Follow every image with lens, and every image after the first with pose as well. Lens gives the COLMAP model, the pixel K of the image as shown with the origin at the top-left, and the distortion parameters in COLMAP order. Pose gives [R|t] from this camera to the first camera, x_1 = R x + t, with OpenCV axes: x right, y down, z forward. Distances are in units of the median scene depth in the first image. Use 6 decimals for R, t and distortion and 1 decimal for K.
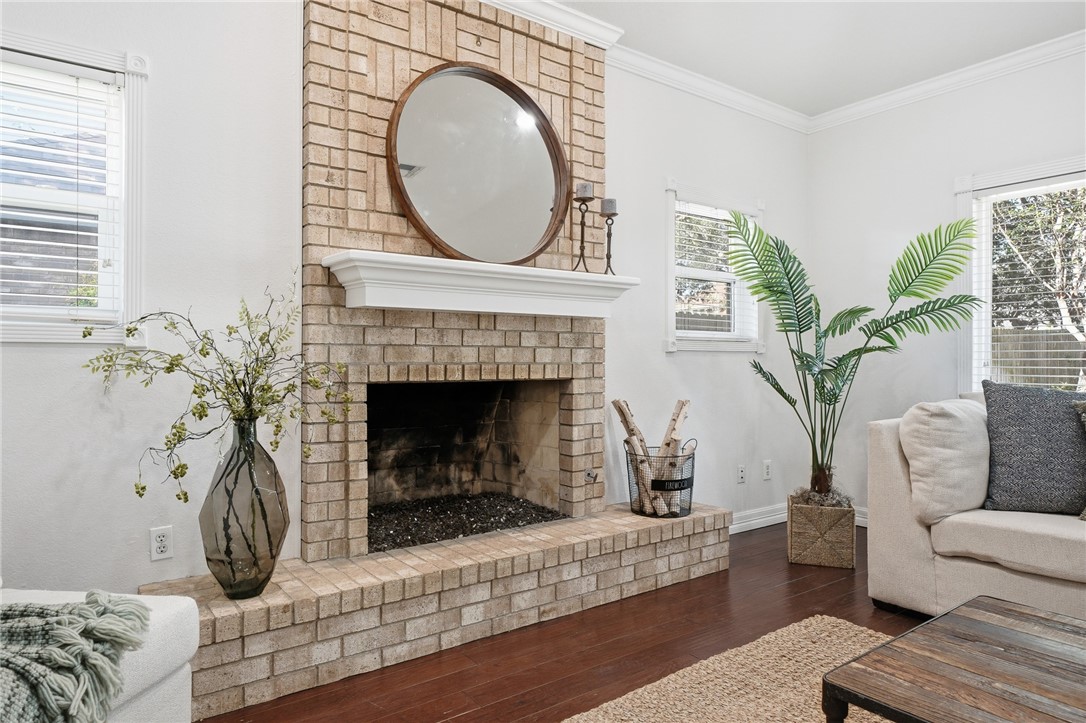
lens RADIAL K [[660.3, 0, 543.0], [0, 660.3, 361.5], [0, 0, 1]] dist [-0.003391, 0.000425]
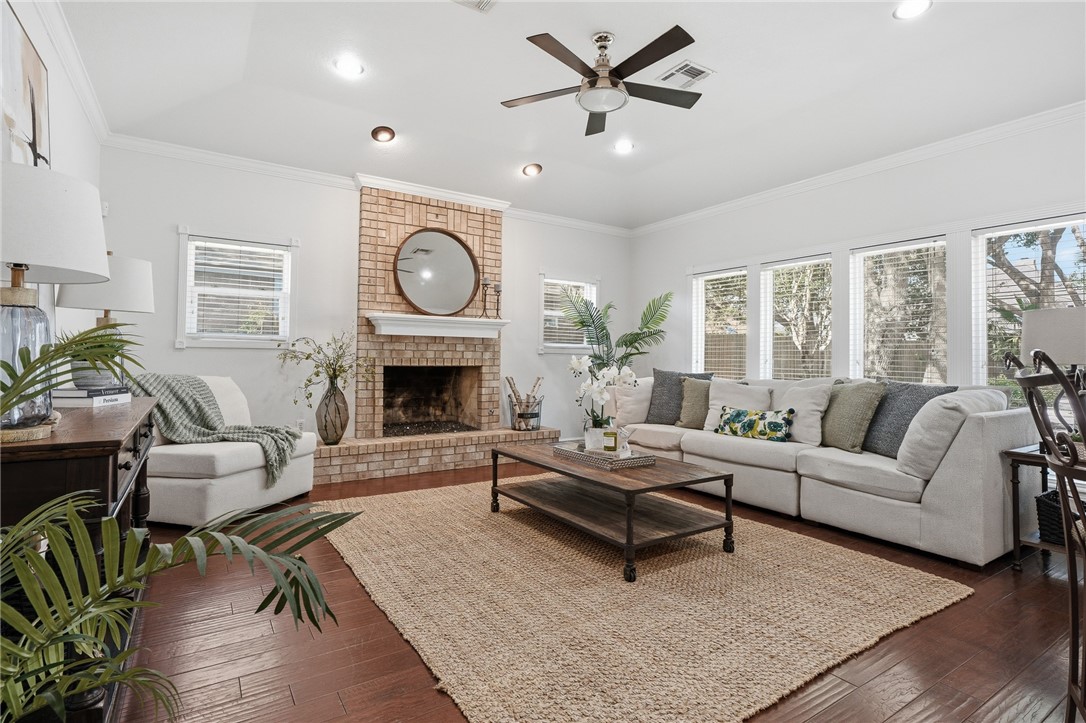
lens RADIAL K [[528.6, 0, 542.8], [0, 528.6, 350.8], [0, 0, 1]] dist [-0.001440, -0.000160]
pose [[0.998291, 0.010191, -0.057549, 0.407286], [-0.011116, 0.999814, -0.015777, 0.002026], [0.057377, 0.016390, 0.998218, -0.855198]]
